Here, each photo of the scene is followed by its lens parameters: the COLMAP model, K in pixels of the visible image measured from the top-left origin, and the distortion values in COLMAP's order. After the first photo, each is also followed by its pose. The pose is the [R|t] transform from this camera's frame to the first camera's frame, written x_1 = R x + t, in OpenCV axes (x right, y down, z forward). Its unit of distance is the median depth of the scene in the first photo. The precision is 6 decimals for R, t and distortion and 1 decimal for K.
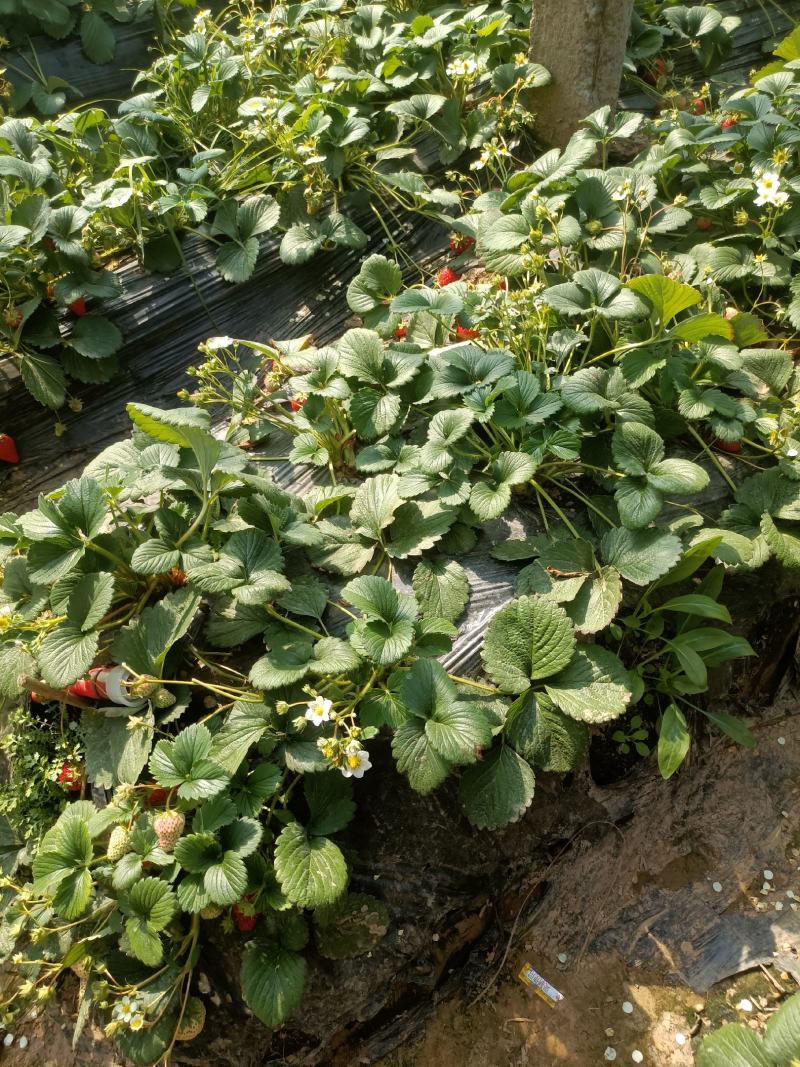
lens RADIAL K [[789.4, 0, 400.0], [0, 789.4, 533.5], [0, 0, 1]] dist [0.048460, -0.058979]
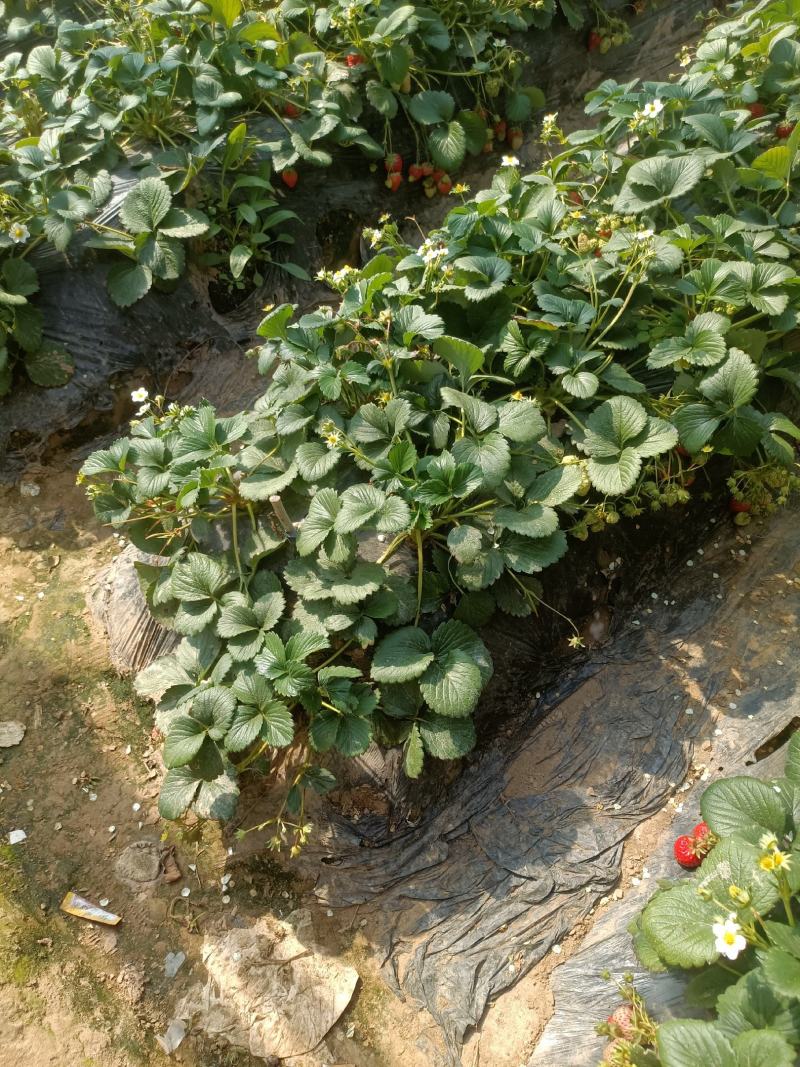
lens RADIAL K [[789.4, 0, 400.0], [0, 789.4, 533.5], [0, 0, 1]] dist [0.048460, -0.058979]
pose [[0.988494, -0.112715, 0.100875, 0.432728], [0.109653, 0.993339, 0.035418, 0.805720], [-0.104195, -0.023950, 0.994269, -0.723975]]
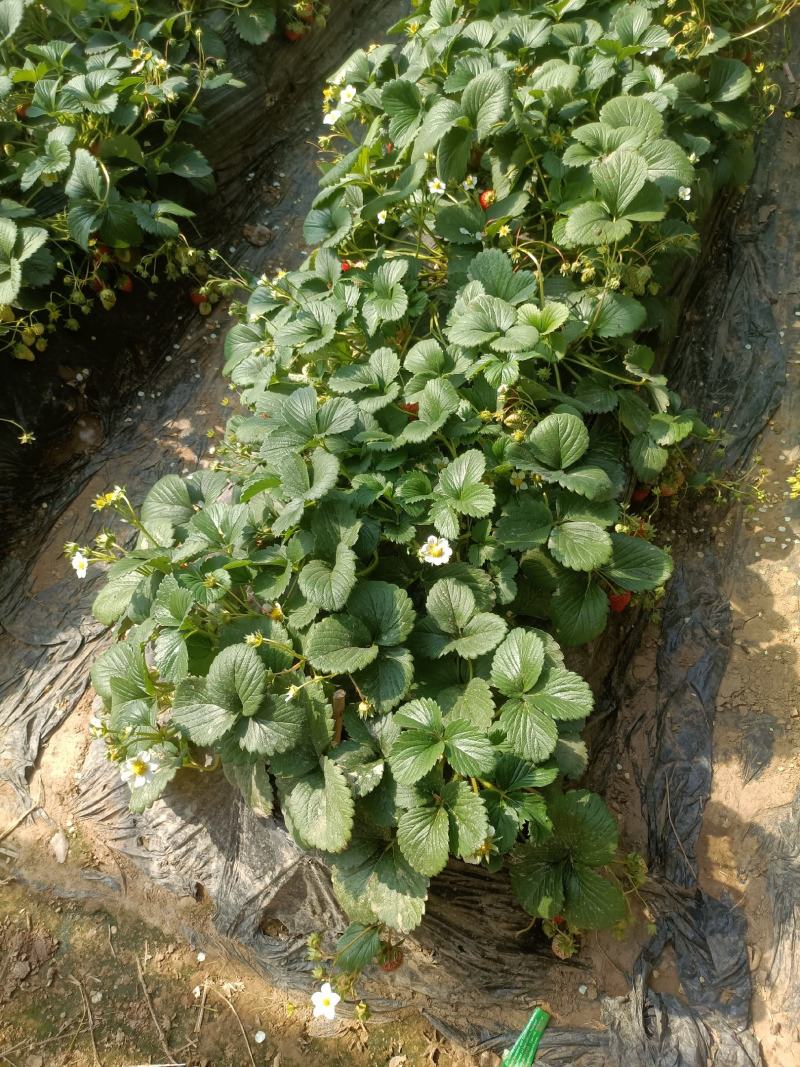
lens RADIAL K [[789.4, 0, 400.0], [0, 789.4, 533.5], [0, 0, 1]] dist [0.048460, -0.058979]
pose [[0.822758, -0.480026, 0.304376, 0.884746], [0.450944, 0.877252, 0.164554, 1.305153], [-0.346004, 0.001868, 0.938231, -1.092883]]
